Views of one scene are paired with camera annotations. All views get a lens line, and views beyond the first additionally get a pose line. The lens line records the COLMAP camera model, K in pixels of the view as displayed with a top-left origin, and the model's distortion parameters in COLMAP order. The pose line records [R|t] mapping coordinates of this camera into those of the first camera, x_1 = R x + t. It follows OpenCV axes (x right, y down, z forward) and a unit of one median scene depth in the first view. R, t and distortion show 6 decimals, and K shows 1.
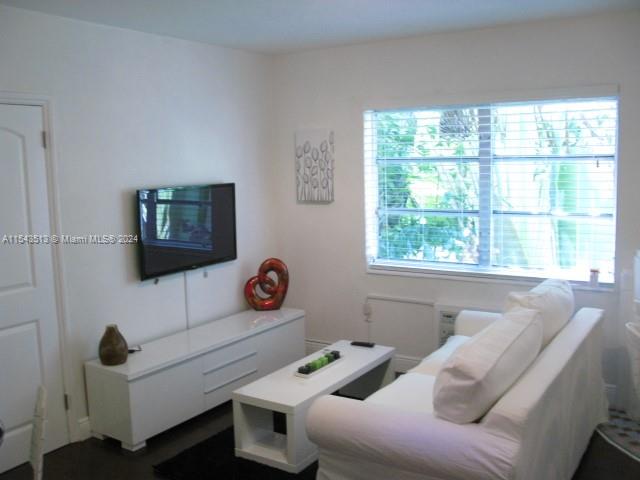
lens RADIAL K [[643.0, 0, 320.0], [0, 643.0, 240.0], [0, 0, 1]] dist [-0.188858, 0.189126]
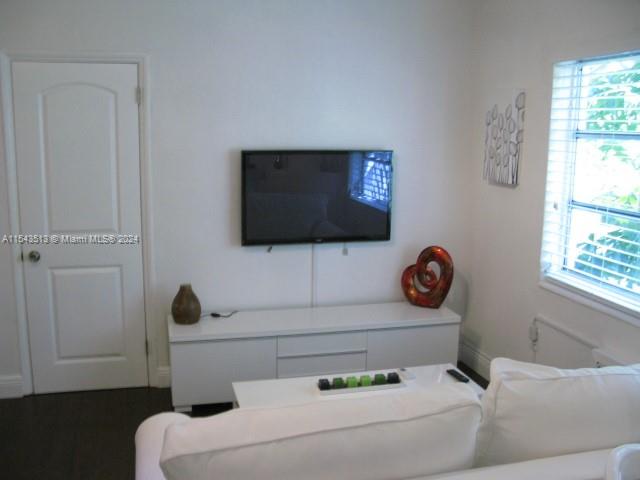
lens RADIAL K [[643.0, 0, 320.0], [0, 643.0, 240.0], [0, 0, 1]] dist [-0.188858, 0.189126]
pose [[0.736695, 0.151004, -0.659149, 0.397868], [-0.116464, 0.988516, 0.096293, -0.045890], [0.666120, 0.005829, 0.745822, 0.324917]]
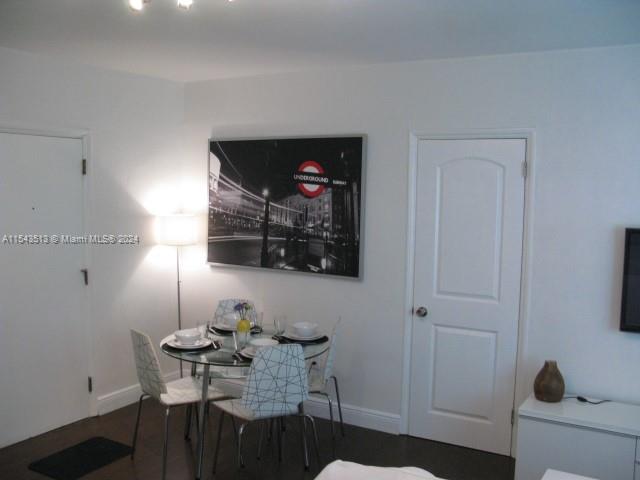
lens RADIAL K [[643.0, 0, 320.0], [0, 643.0, 240.0], [0, 0, 1]] dist [-0.188858, 0.189126]
pose [[0.029213, 0.103206, -0.994231, 0.497688], [-0.145349, 0.984522, 0.097927, -0.075171], [0.988949, 0.141650, 0.043762, 0.481466]]
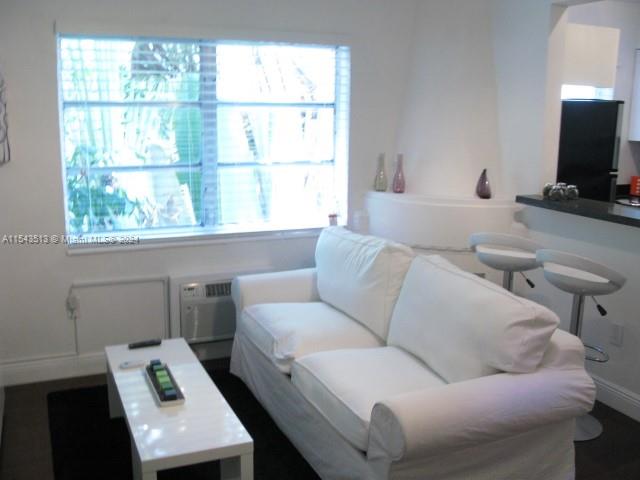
lens RADIAL K [[643.0, 0, 320.0], [0, 643.0, 240.0], [0, 0, 1]] dist [-0.188858, 0.189126]
pose [[0.548242, -0.134492, 0.825435, -0.408261], [0.072778, 0.990913, 0.113117, -0.029657], [-0.833147, -0.001942, 0.553048, 0.390513]]
